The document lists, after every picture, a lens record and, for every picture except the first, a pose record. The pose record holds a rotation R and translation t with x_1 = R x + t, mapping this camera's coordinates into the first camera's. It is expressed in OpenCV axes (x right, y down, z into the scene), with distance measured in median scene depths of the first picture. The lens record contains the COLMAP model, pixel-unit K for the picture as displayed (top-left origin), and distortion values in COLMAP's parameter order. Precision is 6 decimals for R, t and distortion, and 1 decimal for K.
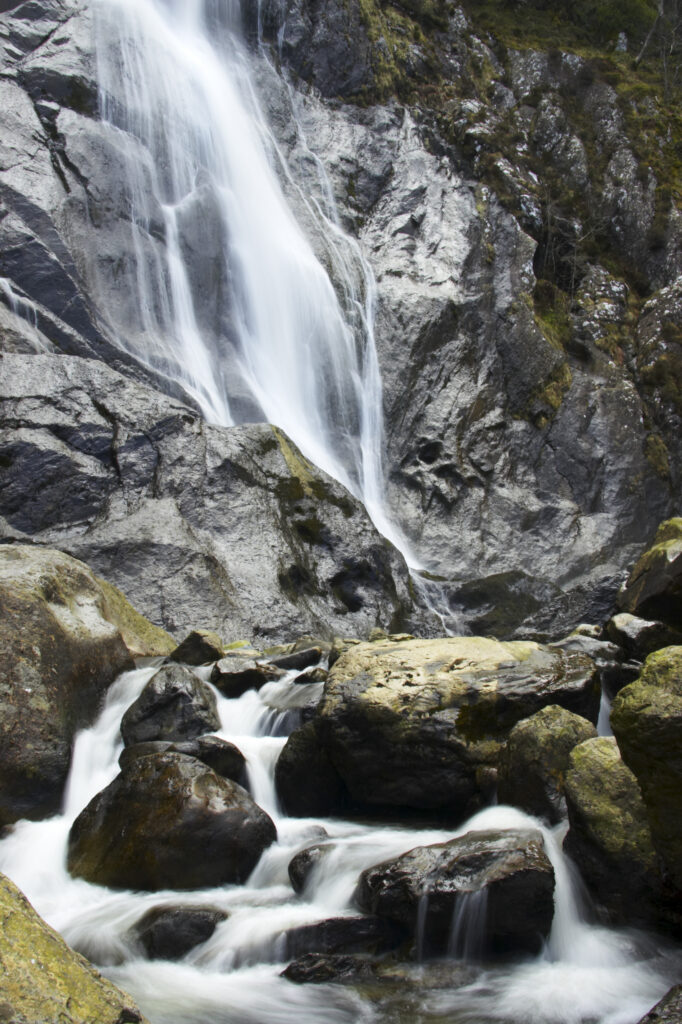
lens RADIAL K [[1054.1, 0, 352.9], [0, 1054.1, 506.4], [0, 0, 1]] dist [0.011894, 0.000000]
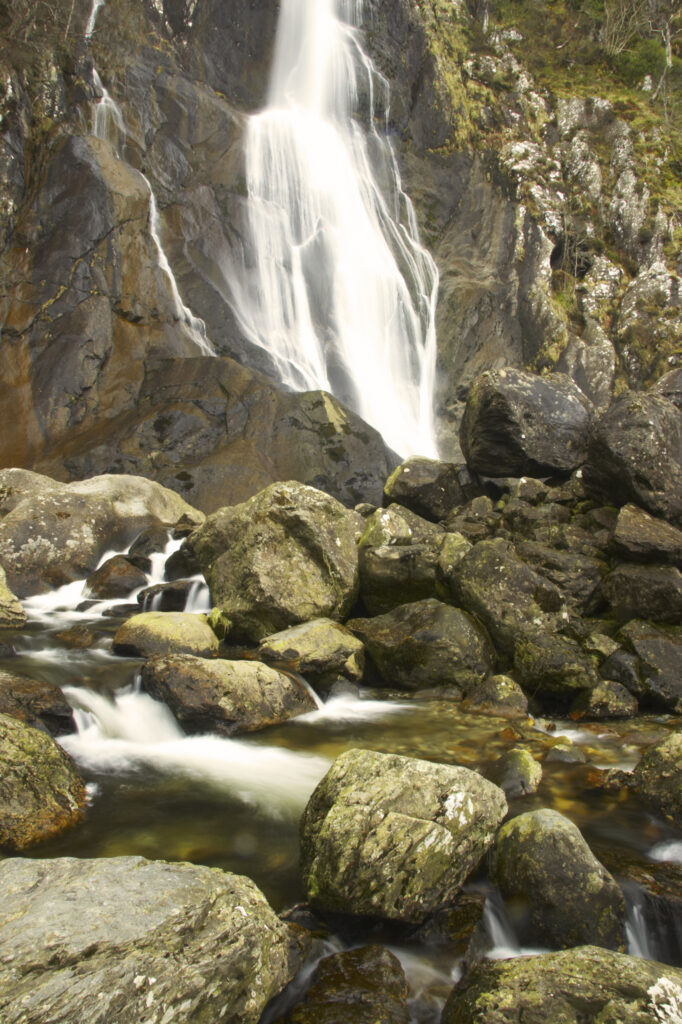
lens RADIAL K [[798.1, 0, 365.3], [0, 798.1, 505.2], [0, 0, 1]] dist [-0.175485, 0.150049]
pose [[0.976006, -0.011822, -0.217423, 0.144444], [0.035541, 0.993783, 0.105507, -0.015019], [0.214824, -0.110703, 0.970359, -0.132774]]
